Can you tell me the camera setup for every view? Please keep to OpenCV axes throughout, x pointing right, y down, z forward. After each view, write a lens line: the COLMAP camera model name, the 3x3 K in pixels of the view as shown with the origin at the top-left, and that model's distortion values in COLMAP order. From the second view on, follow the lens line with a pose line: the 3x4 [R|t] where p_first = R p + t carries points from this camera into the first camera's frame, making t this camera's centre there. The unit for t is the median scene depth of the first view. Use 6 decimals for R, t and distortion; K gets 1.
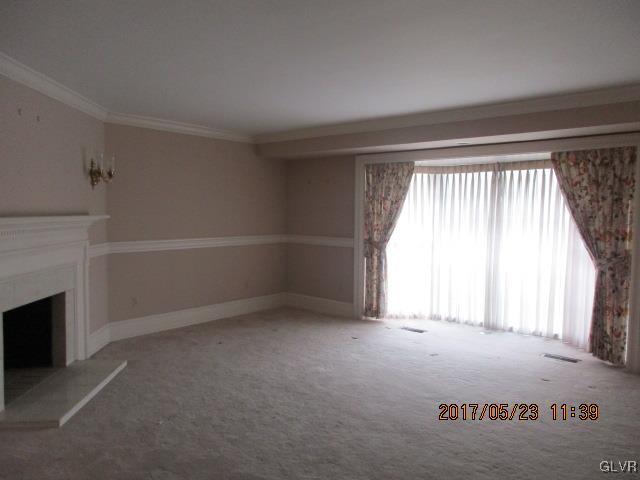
lens RADIAL K [[484.3, 0, 320.0], [0, 484.3, 240.0], [0, 0, 1]] dist [0.029634, -0.008284]
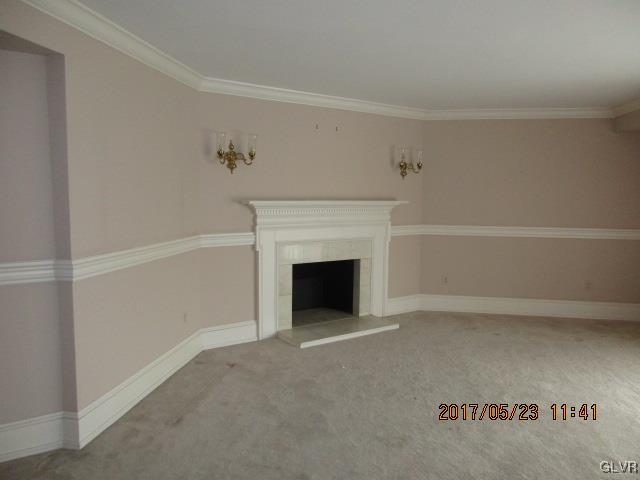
lens RADIAL K [[484.3, 0, 320.0], [0, 484.3, 240.0], [0, 0, 1]] dist [0.029634, -0.008284]
pose [[0.526368, 0.077510, -0.846716, 0.360686], [-0.059735, 0.996747, 0.054109, -0.005963], [0.848156, 0.022097, 0.529286, 0.158772]]
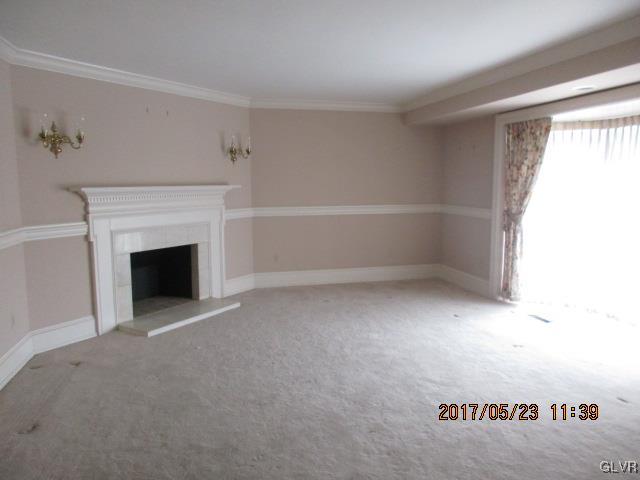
lens RADIAL K [[484.3, 0, 320.0], [0, 484.3, 240.0], [0, 0, 1]] dist [0.029634, -0.008284]
pose [[0.815887, 0.057240, -0.575372, 0.353384], [-0.022875, 0.997504, 0.066798, 0.000721], [0.577759, -0.041338, 0.815160, 0.087167]]
